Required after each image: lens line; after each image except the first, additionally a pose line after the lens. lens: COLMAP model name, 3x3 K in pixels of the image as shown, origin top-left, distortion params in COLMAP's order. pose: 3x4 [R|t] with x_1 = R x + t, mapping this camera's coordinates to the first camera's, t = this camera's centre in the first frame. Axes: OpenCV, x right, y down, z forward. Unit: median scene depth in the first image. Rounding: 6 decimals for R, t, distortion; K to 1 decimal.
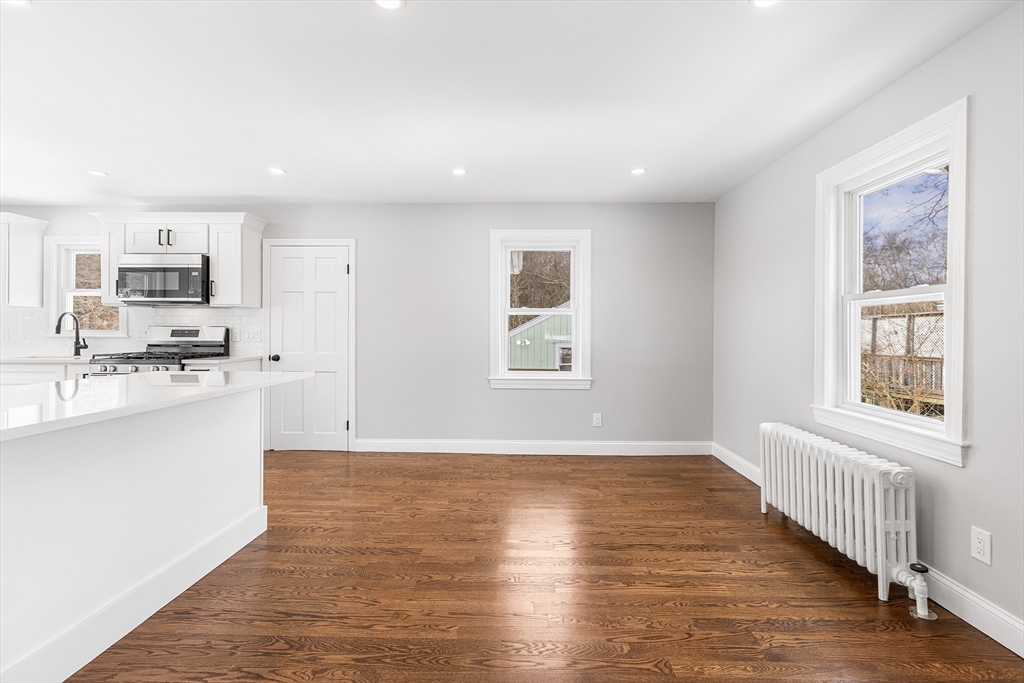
lens RADIAL K [[459.0, 0, 512.6], [0, 459.0, 332.5], [0, 0, 1]] dist [0.001295, -0.000593]
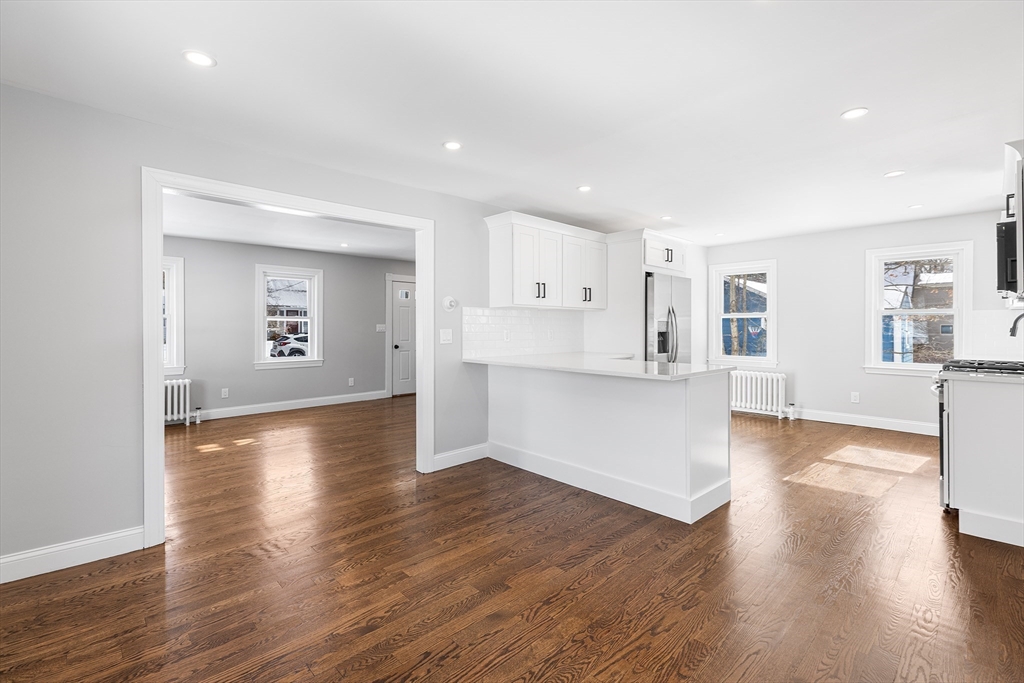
lens RADIAL K [[459.0, 0, 517.6], [0, 459.0, 327.0], [0, 0, 1]] dist [0.001295, -0.000593]
pose [[-0.700319, -0.008544, -0.713779, 0.498392], [-0.004843, 0.999962, -0.007218, -0.011295], [0.713813, -0.001598, -0.700334, 1.472335]]
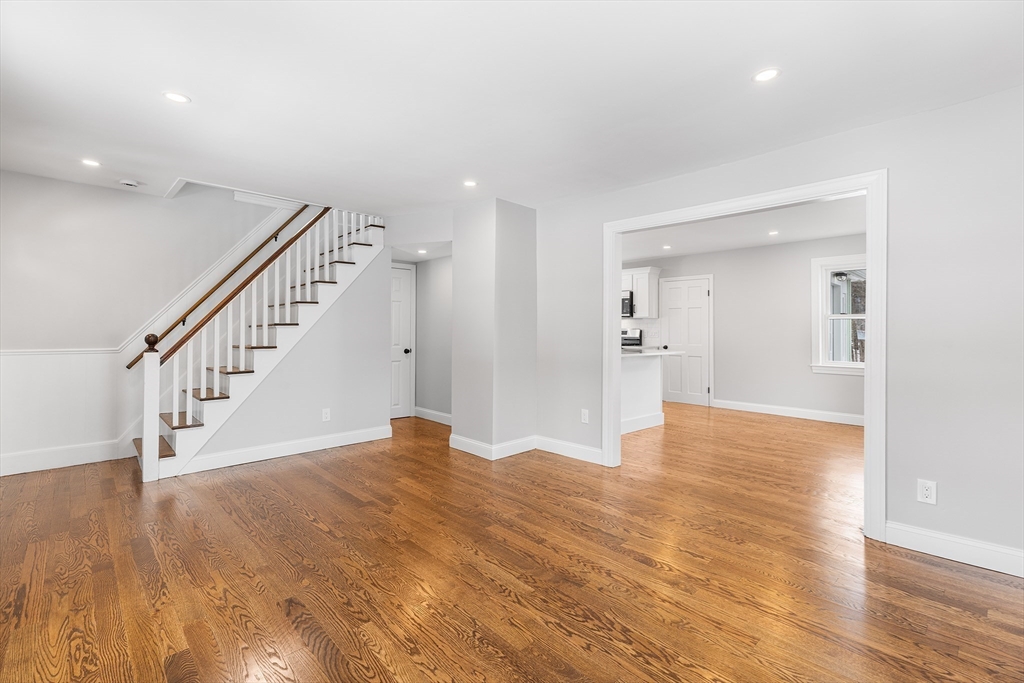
lens RADIAL K [[459.0, 0, 507.9], [0, 459.0, 332.8], [0, 0, 1]] dist [0.001295, -0.000593]
pose [[0.699878, -0.000064, -0.714262, 0.495866], [0.000066, 1.000000, -0.000024, 0.002244], [0.714262, -0.000030, 0.699878, -1.047267]]
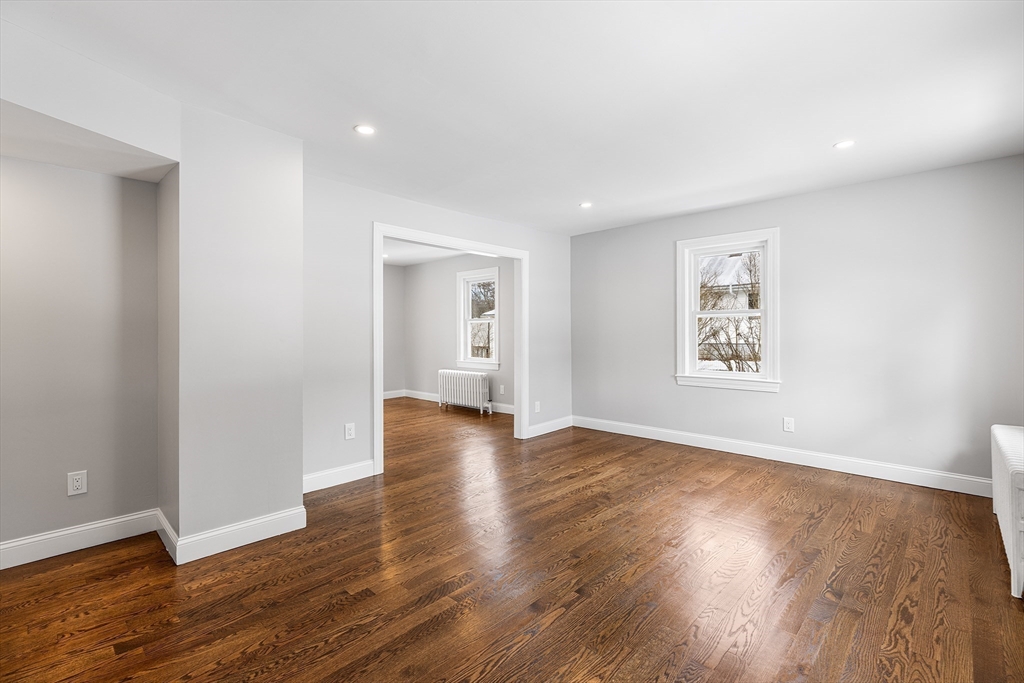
lens RADIAL K [[459.0, 0, 512.7], [0, 459.0, 335.8], [0, 0, 1]] dist [0.001295, -0.000593]
pose [[0.681399, -0.019681, 0.731647, -1.097857], [0.012606, 0.999806, 0.015154, -0.016526], [-0.731803, -0.001103, 0.681515, -1.070260]]
